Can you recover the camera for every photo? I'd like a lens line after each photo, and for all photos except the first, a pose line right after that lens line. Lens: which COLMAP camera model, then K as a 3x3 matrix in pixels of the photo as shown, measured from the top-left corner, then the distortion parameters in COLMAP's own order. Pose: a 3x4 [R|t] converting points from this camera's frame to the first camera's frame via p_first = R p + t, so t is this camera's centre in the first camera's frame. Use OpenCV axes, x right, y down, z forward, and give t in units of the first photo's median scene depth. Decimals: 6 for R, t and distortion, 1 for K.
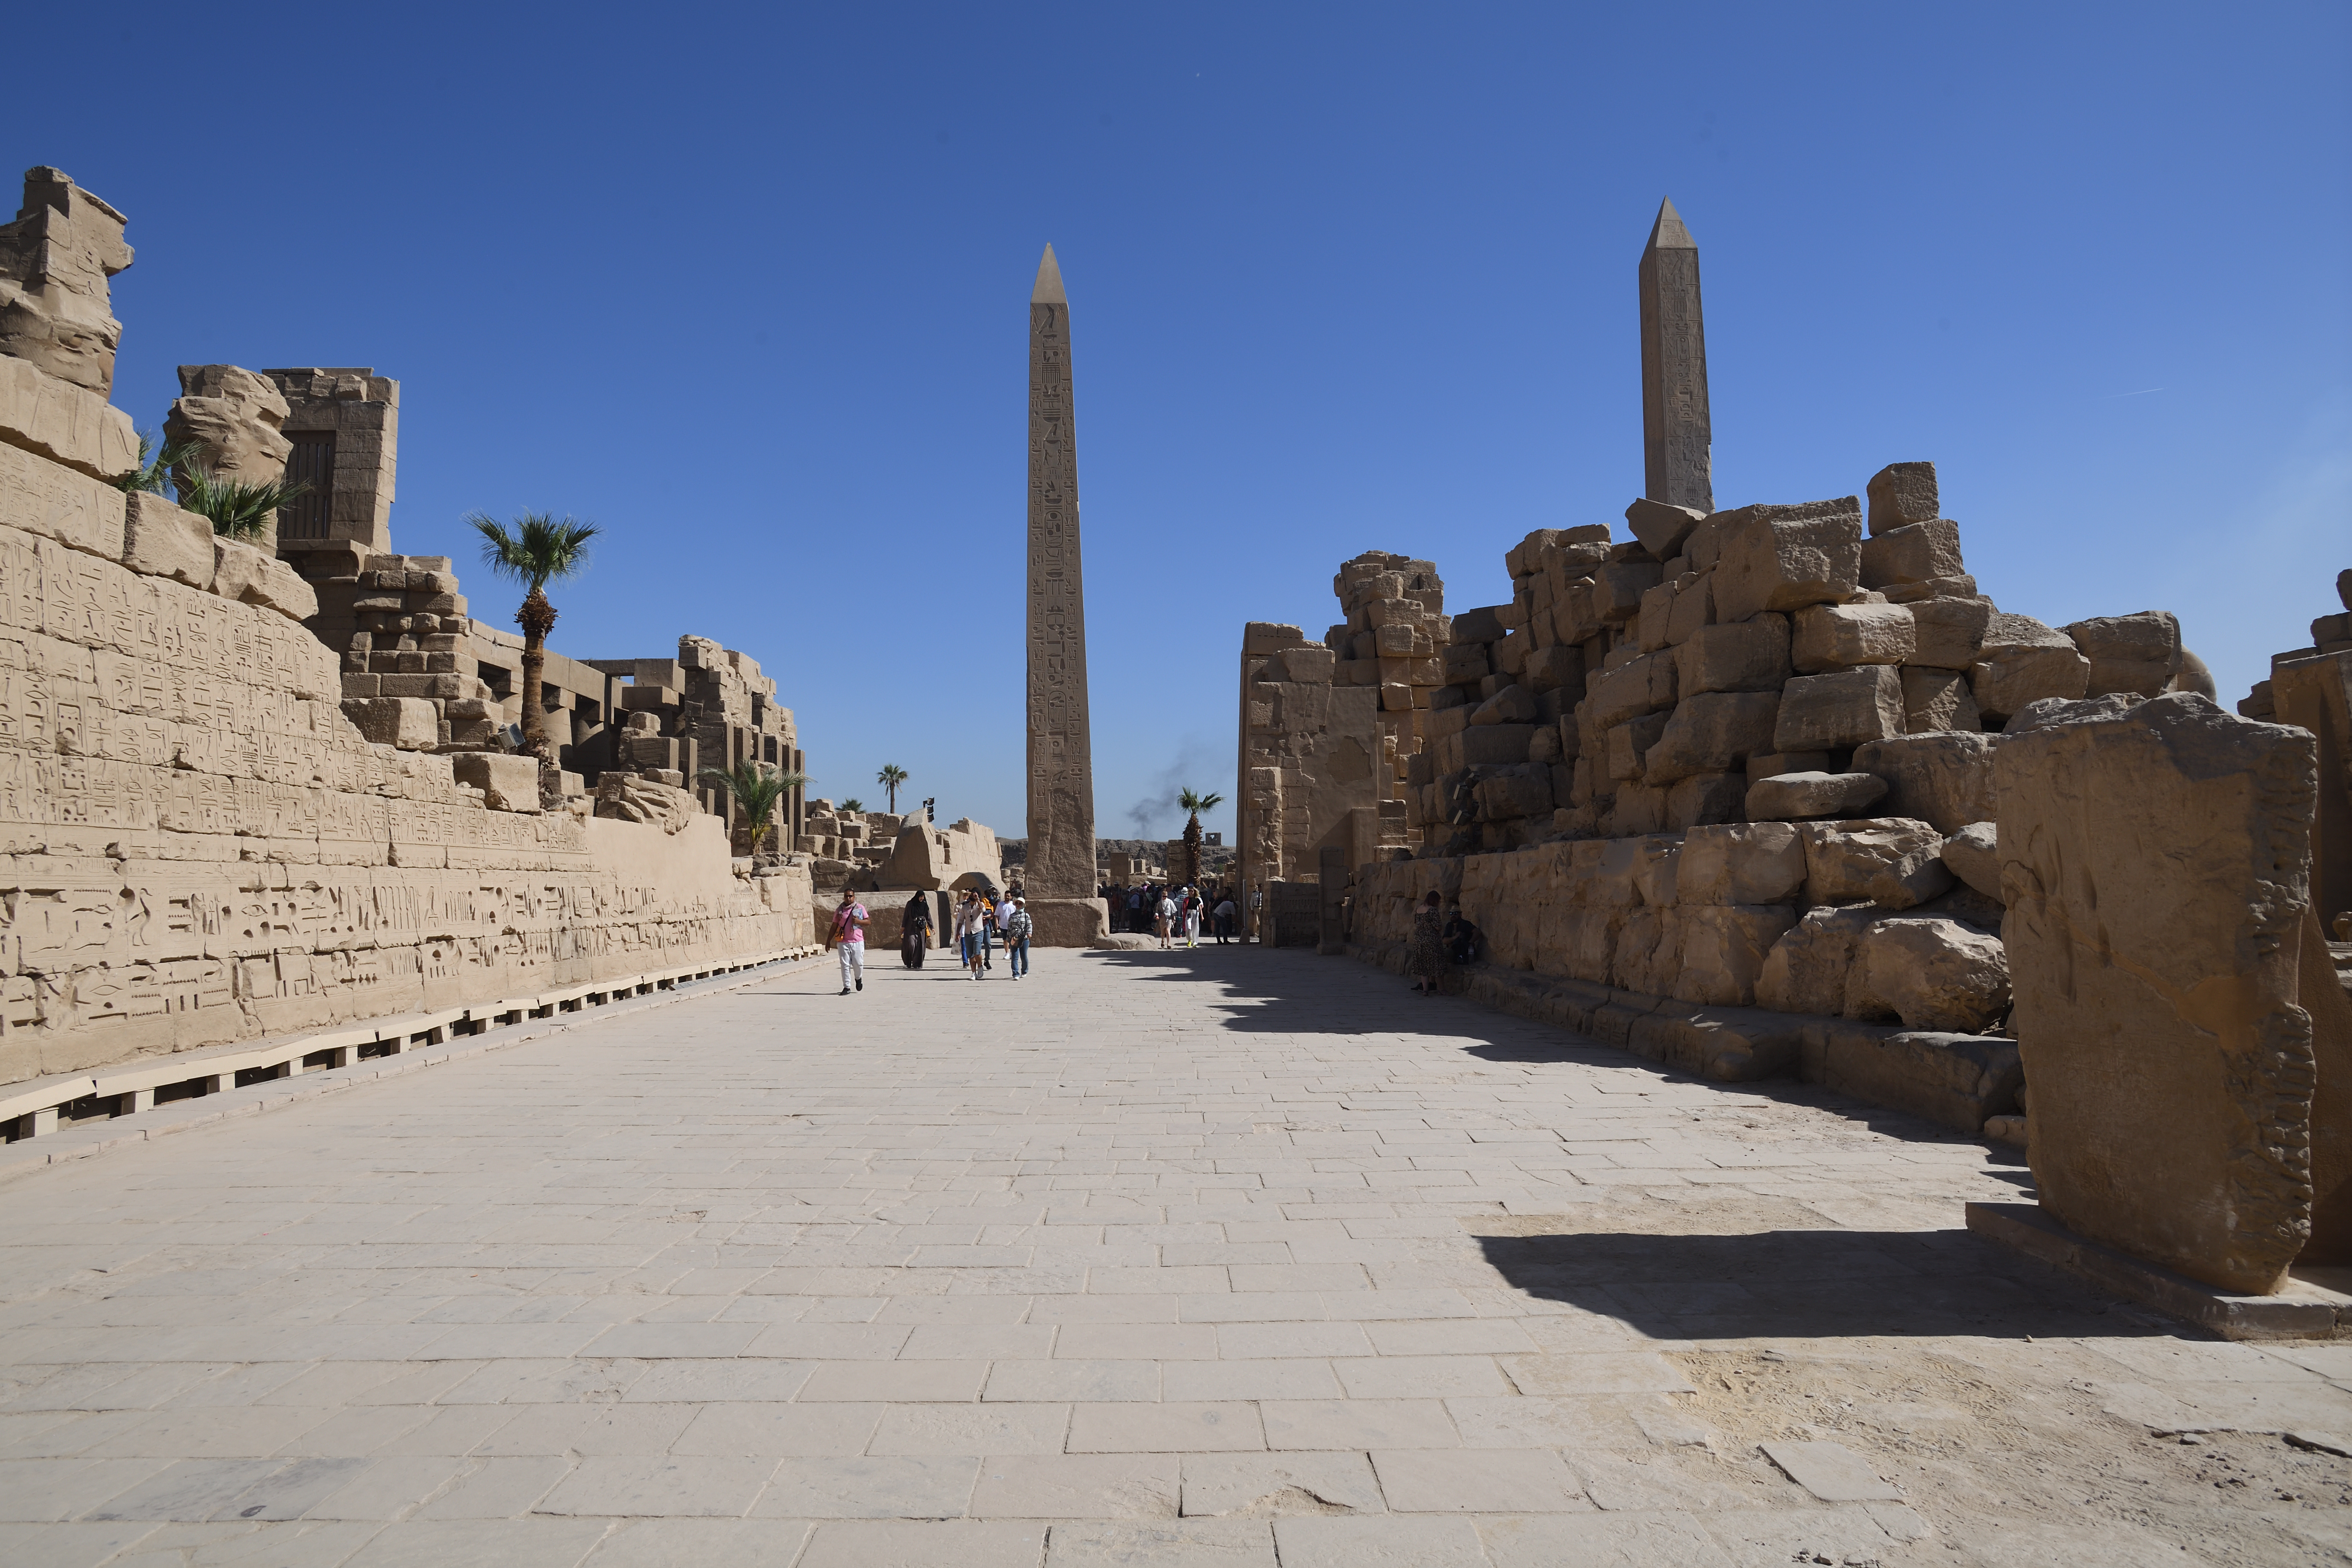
lens RADIAL K [[1398.0, 0, 1170.9], [0, 1398.0, 784.1], [0, 0, 1]] dist [0.007841, 0.003954]
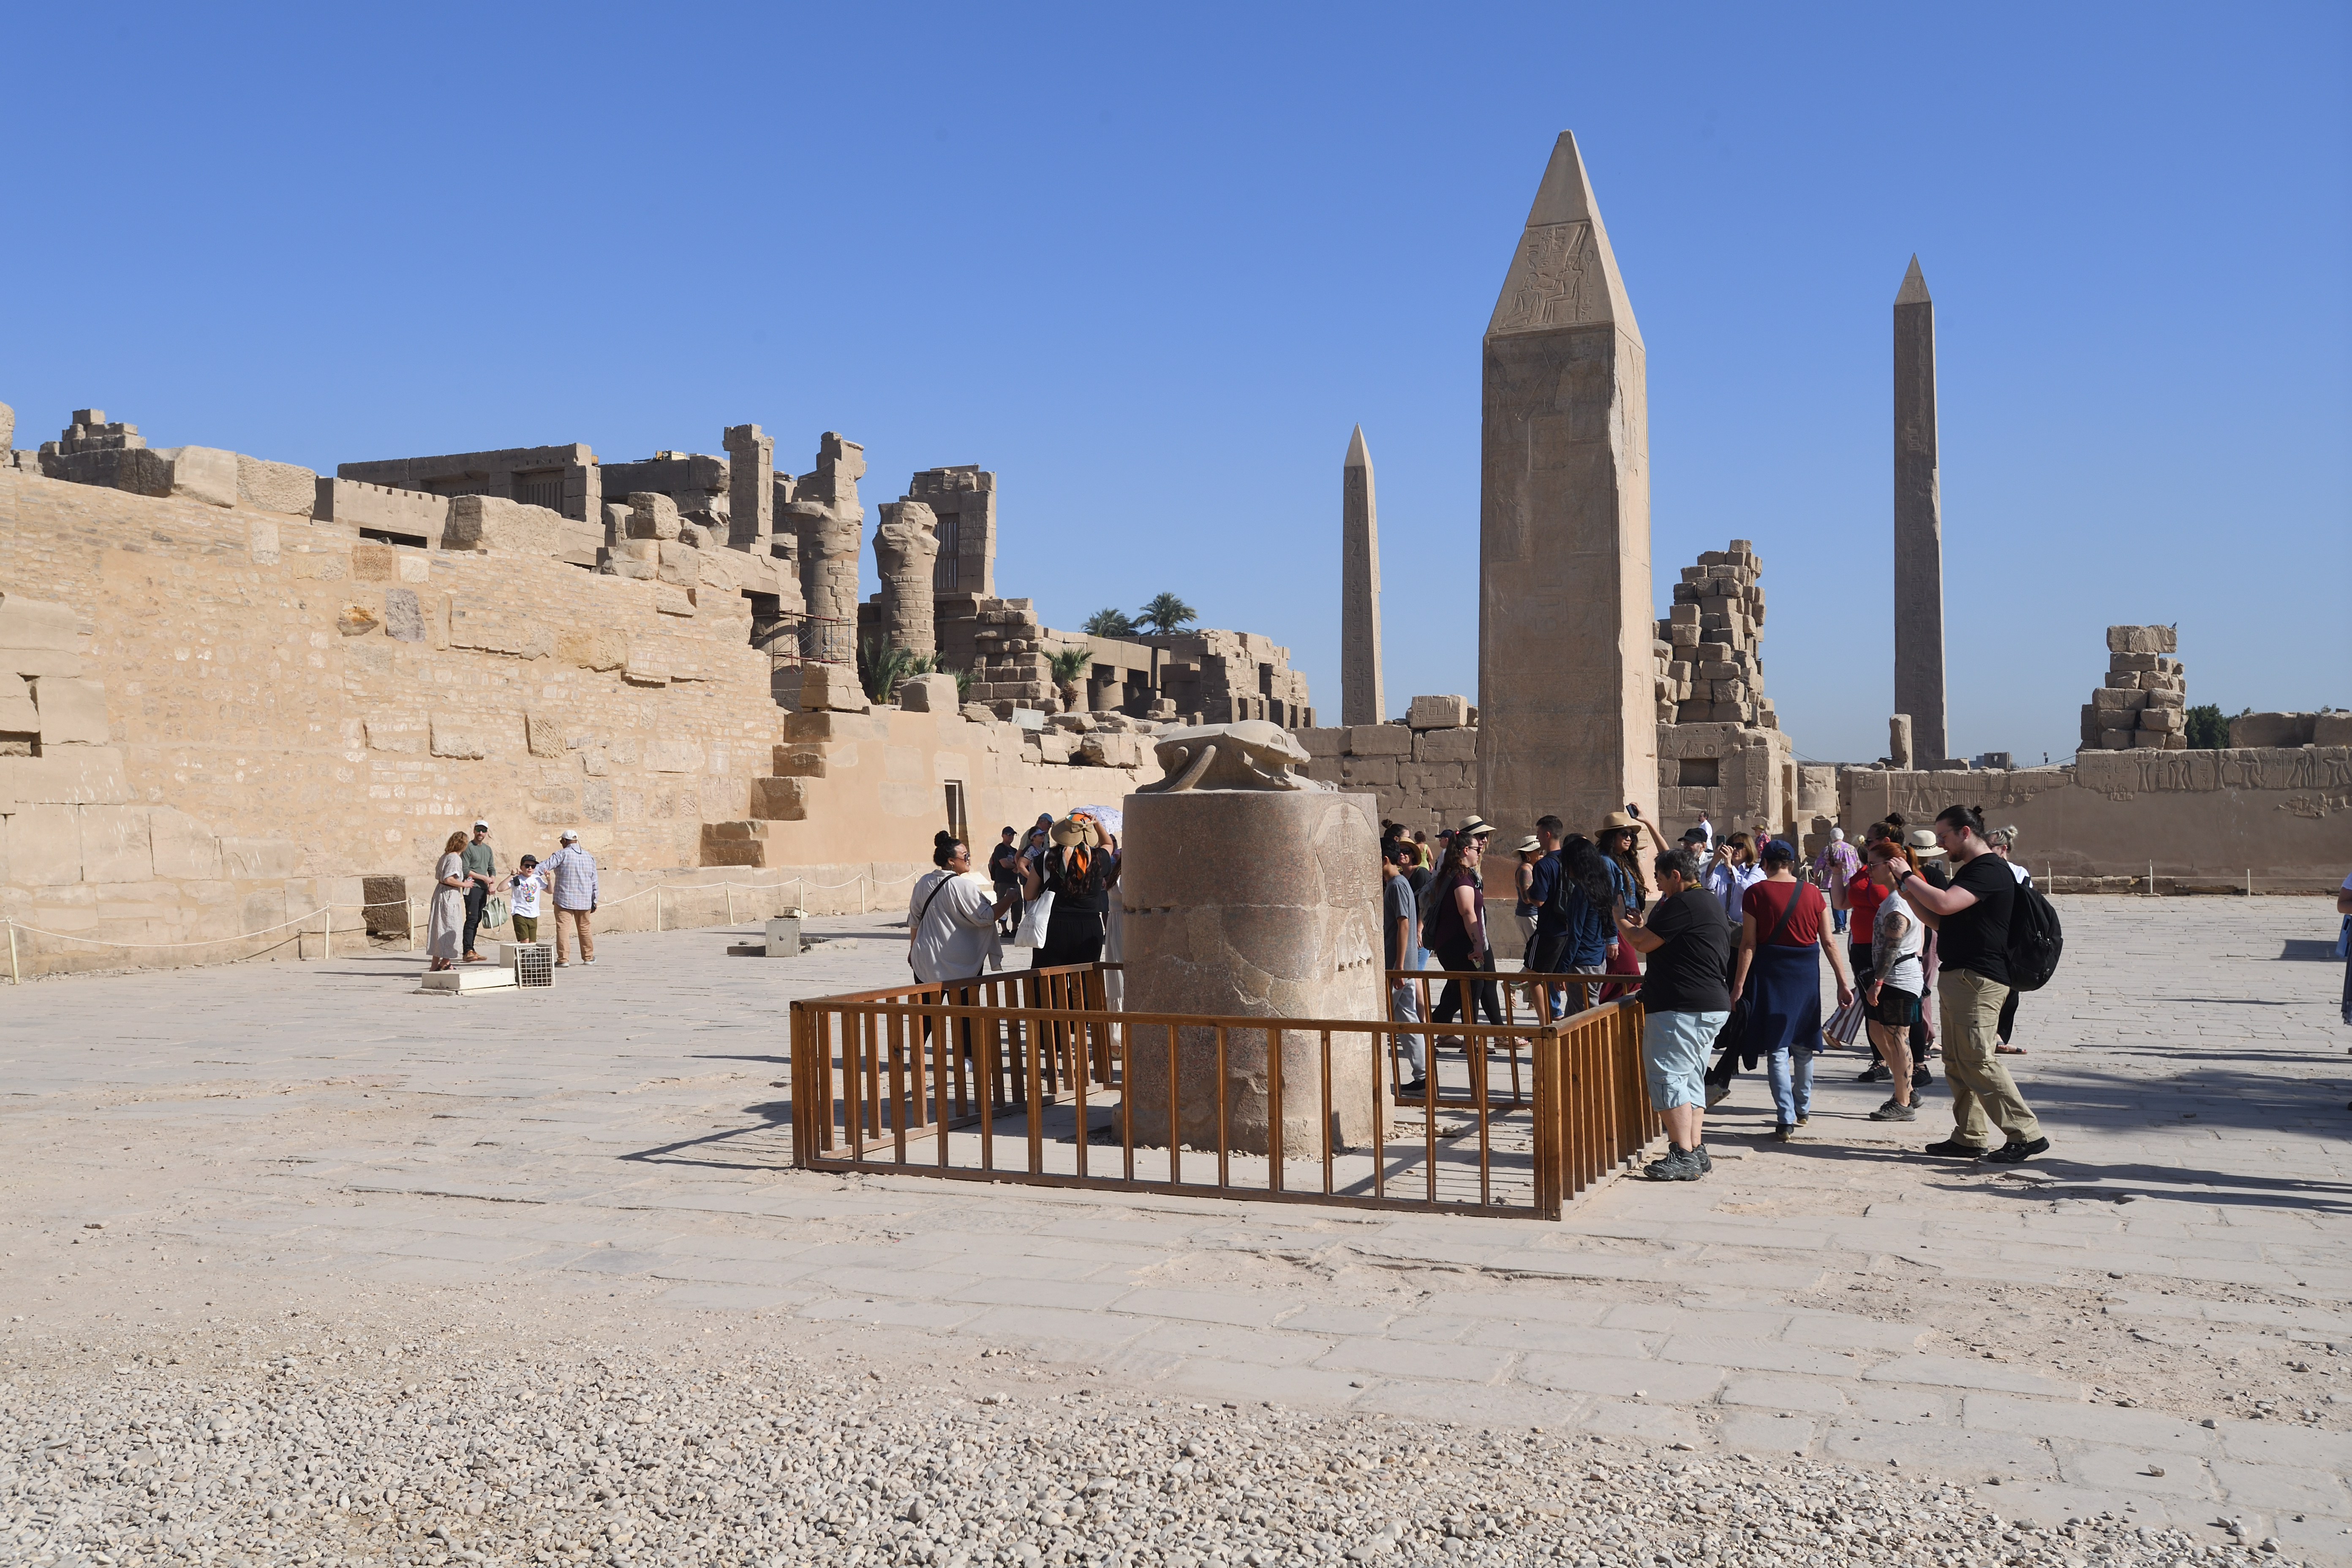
lens RADIAL K [[2330.5, 0, 1175.9], [0, 2330.5, 786.0], [0, 0, 1]] dist [0.023719, 0.000000]
pose [[0.914318, -0.009318, -0.404890, 0.595788], [0.030135, 0.998529, 0.045071, -0.074362], [0.403874, -0.053411, 0.913254, -1.150129]]
